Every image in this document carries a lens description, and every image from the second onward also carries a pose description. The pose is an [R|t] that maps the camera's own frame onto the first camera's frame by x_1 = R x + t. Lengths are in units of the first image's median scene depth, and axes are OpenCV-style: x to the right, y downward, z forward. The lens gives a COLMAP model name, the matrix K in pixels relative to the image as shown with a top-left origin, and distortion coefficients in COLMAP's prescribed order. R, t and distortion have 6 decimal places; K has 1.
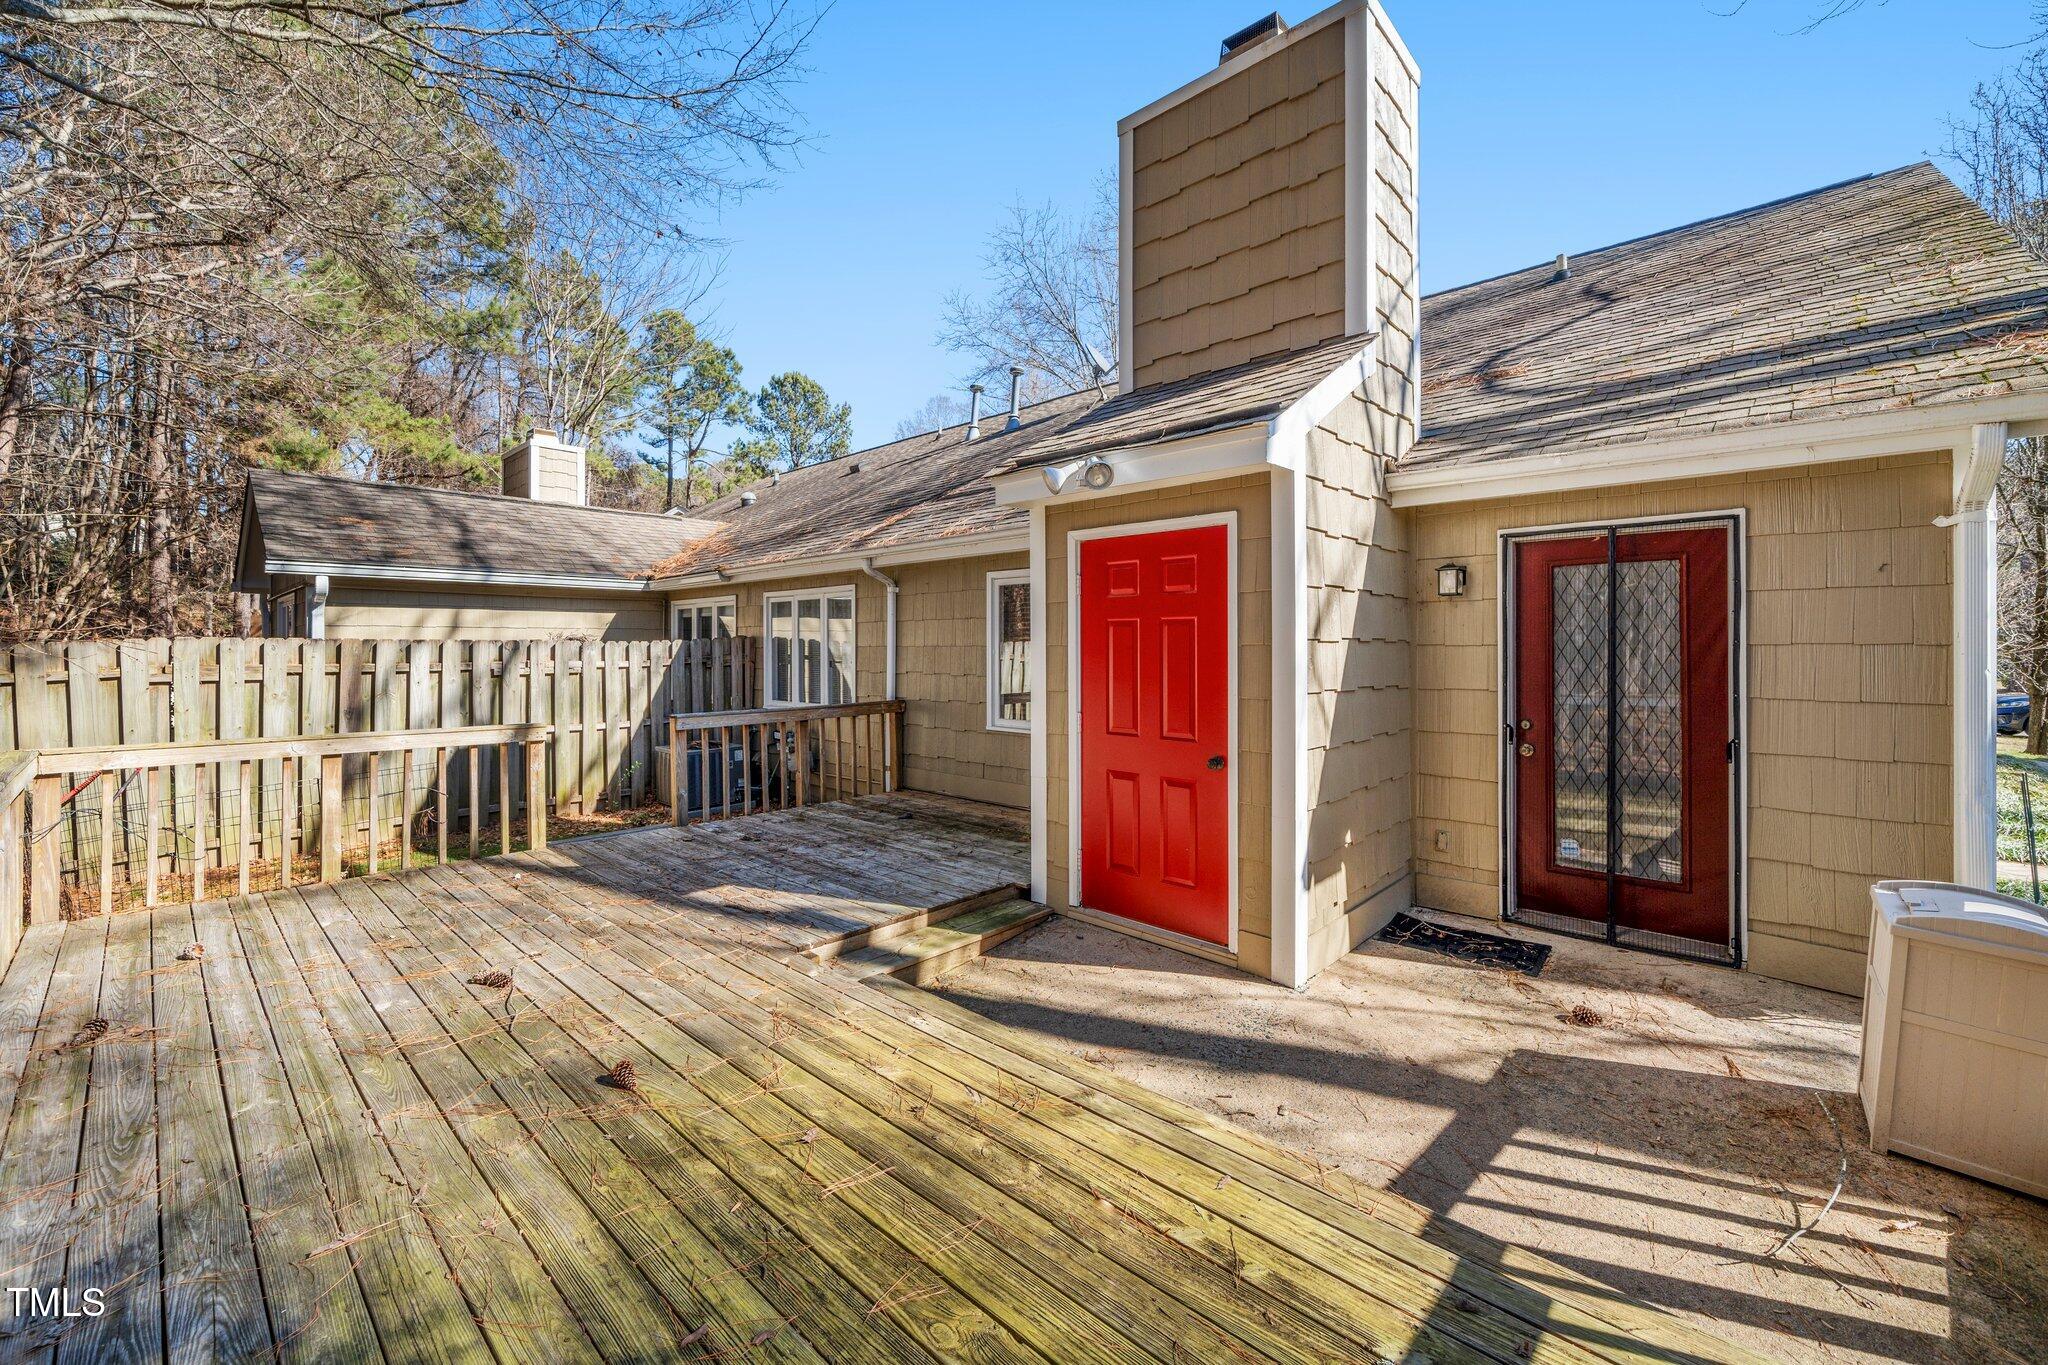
lens RADIAL K [[833.6, 0, 1015.8], [0, 833.6, 666.2], [0, 0, 1]] dist [-0.002546, -0.000702]
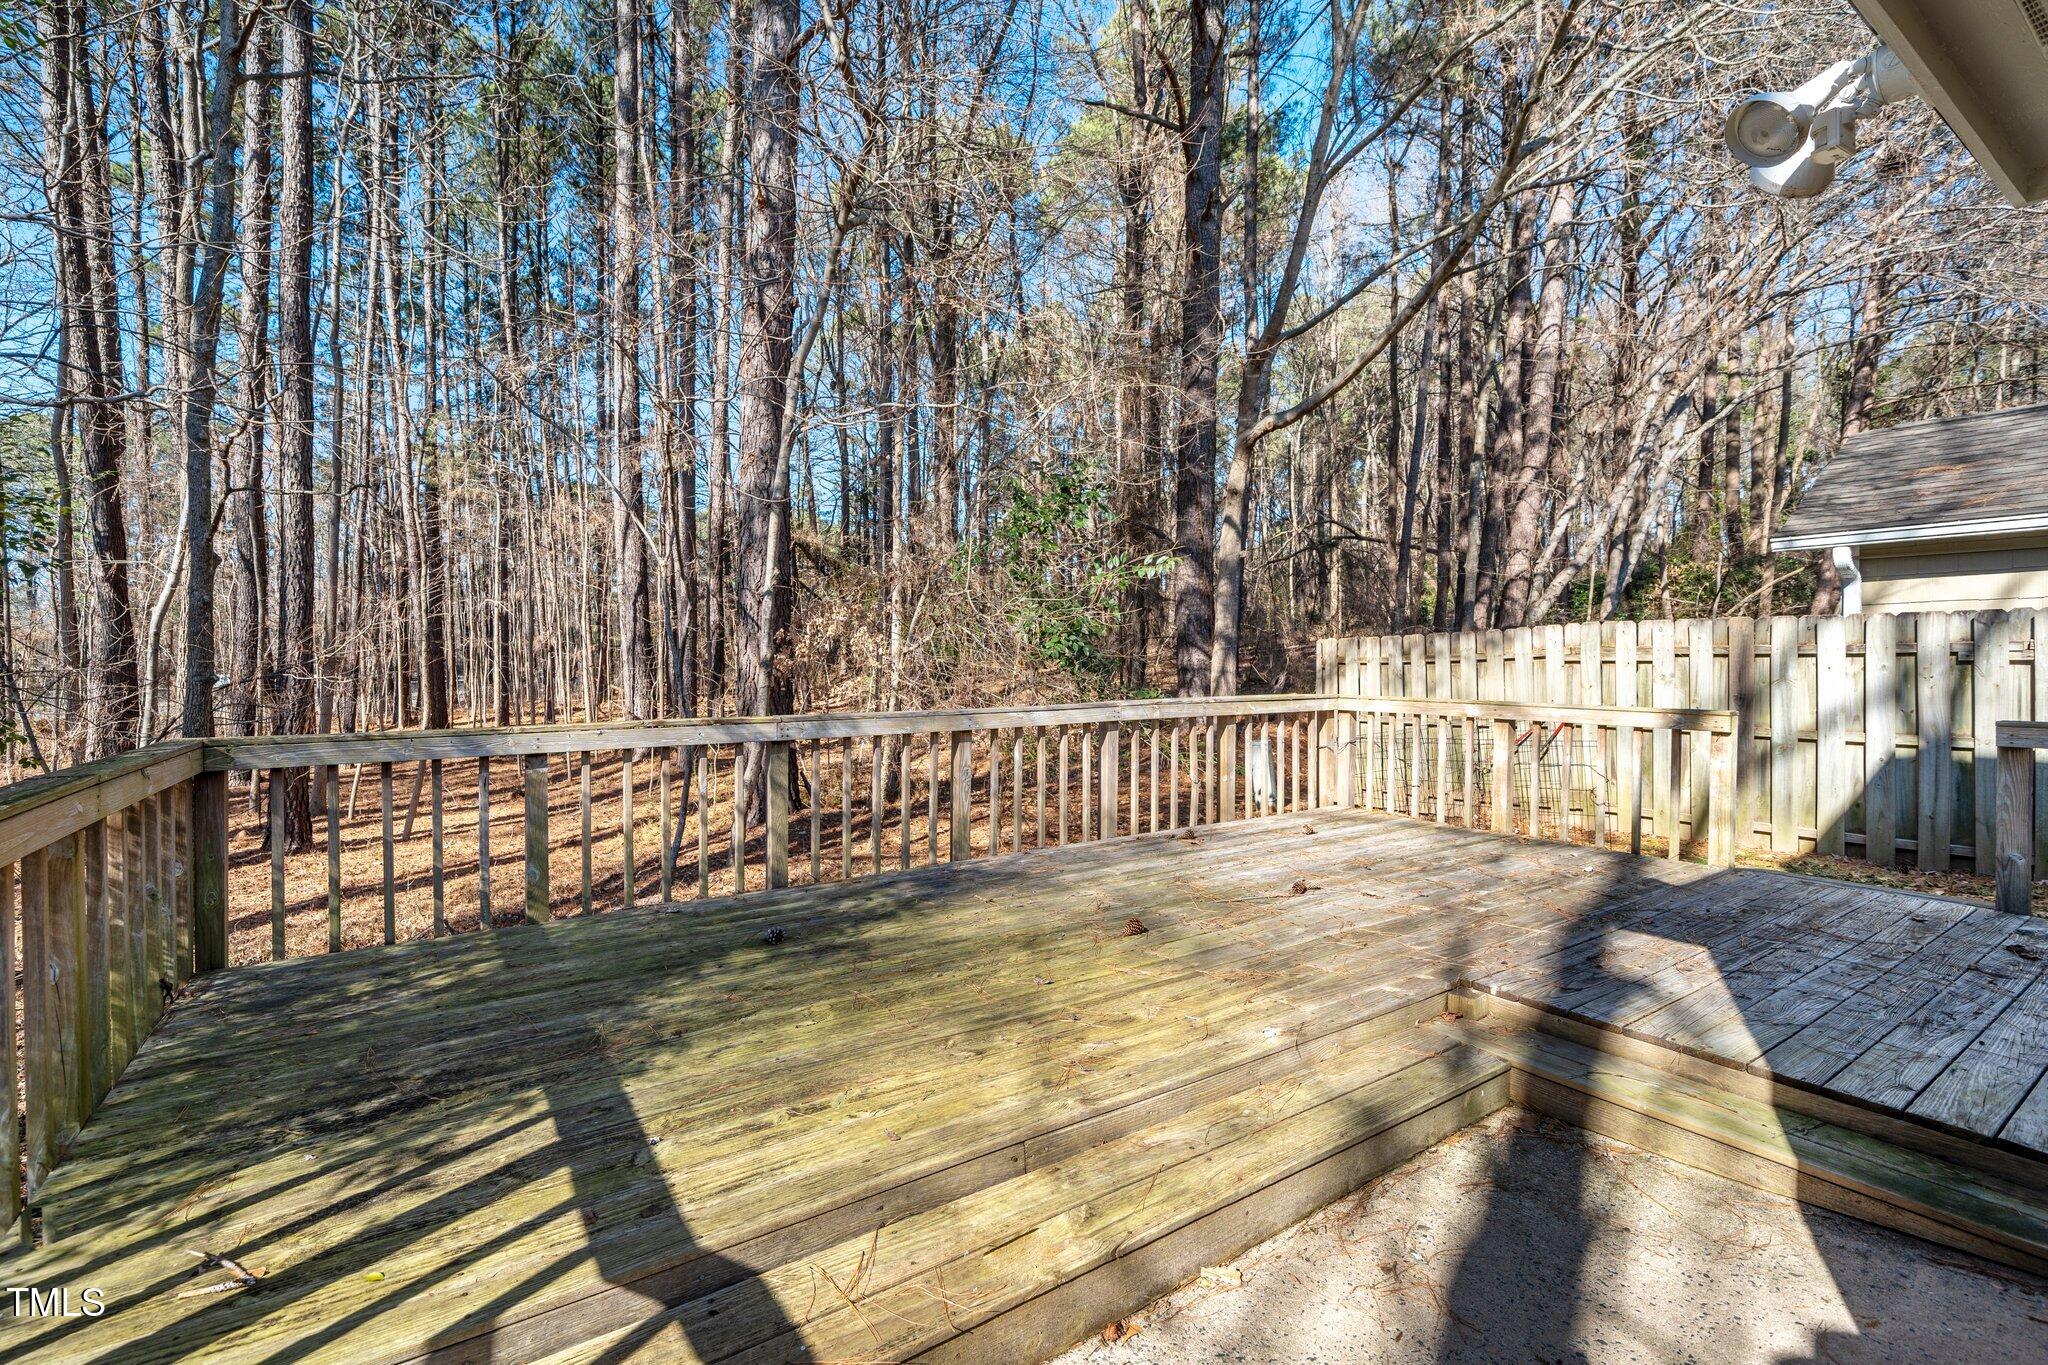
lens RADIAL K [[883.5, 0, 1017.6], [0, 883.5, 673.6], [0, 0, 1]] dist [0.002231, -0.000003]
pose [[-0.237764, 0.022832, -0.971055, 0.344848], [-0.000465, 0.999721, 0.023619, 0.007672], [0.971323, 0.006067, -0.237687, 0.390040]]
